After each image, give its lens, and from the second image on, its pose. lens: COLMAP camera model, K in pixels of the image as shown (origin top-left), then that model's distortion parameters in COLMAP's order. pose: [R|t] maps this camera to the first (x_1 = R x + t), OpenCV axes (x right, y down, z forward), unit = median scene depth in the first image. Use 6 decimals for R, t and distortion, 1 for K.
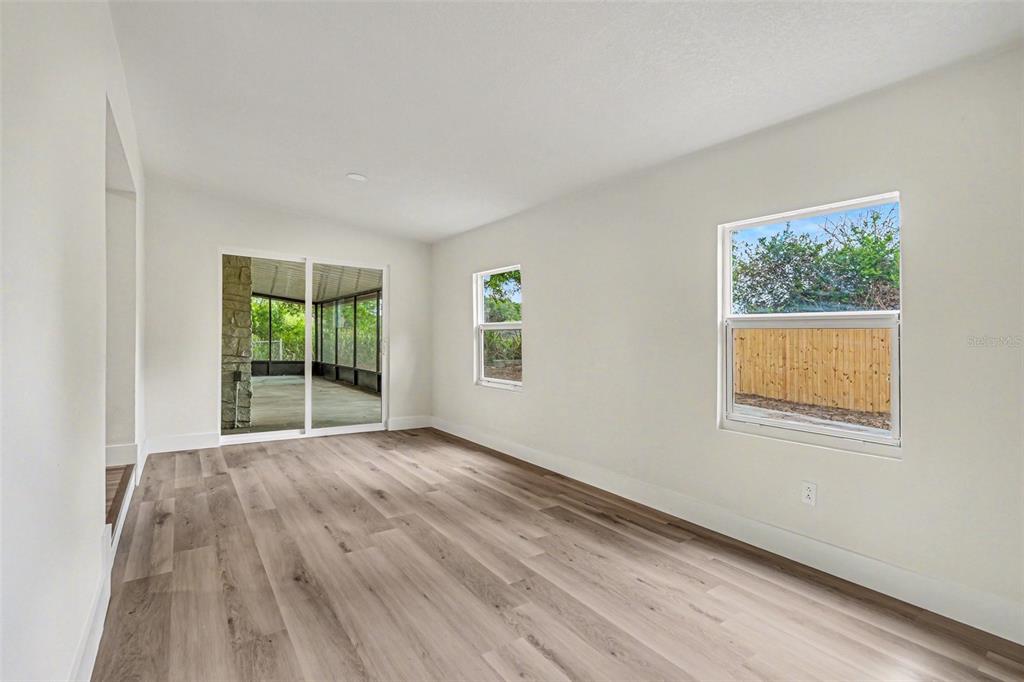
lens RADIAL K [[450.9, 0, 510.0], [0, 450.9, 336.6], [0, 0, 1]] dist [-0.002363, -0.000076]
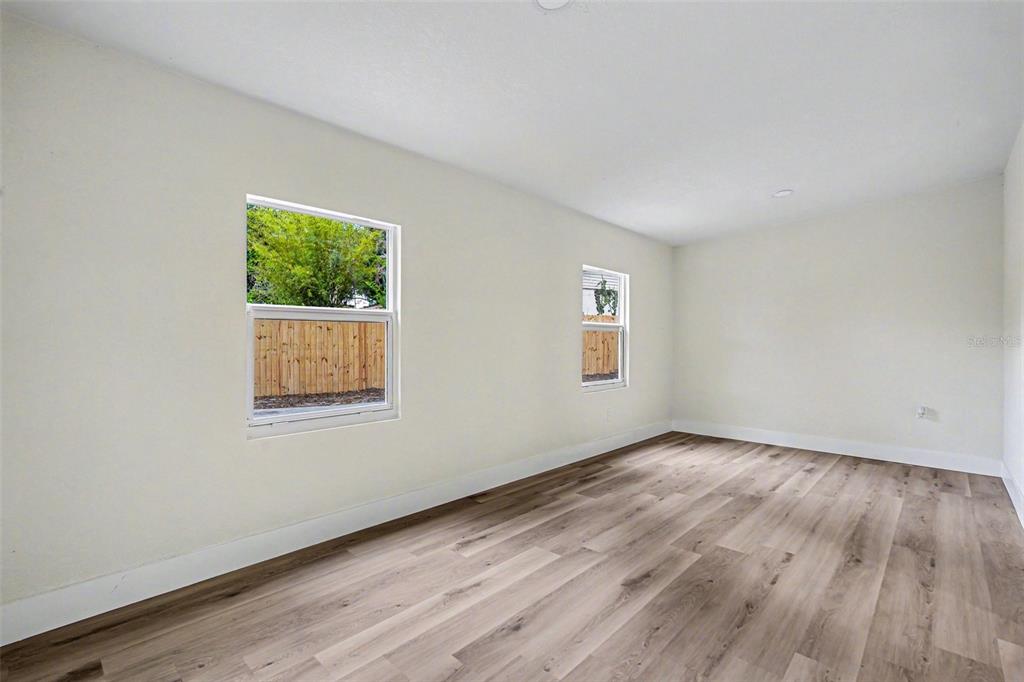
lens RADIAL K [[450.9, 0, 510.0], [0, 450.9, 336.6], [0, 0, 1]] dist [-0.002363, -0.000076]
pose [[-0.171035, -0.011299, 0.985200, -1.033313], [-0.019834, 0.999771, 0.008023, -0.009191], [-0.985065, -0.018169, -0.171220, 1.495047]]
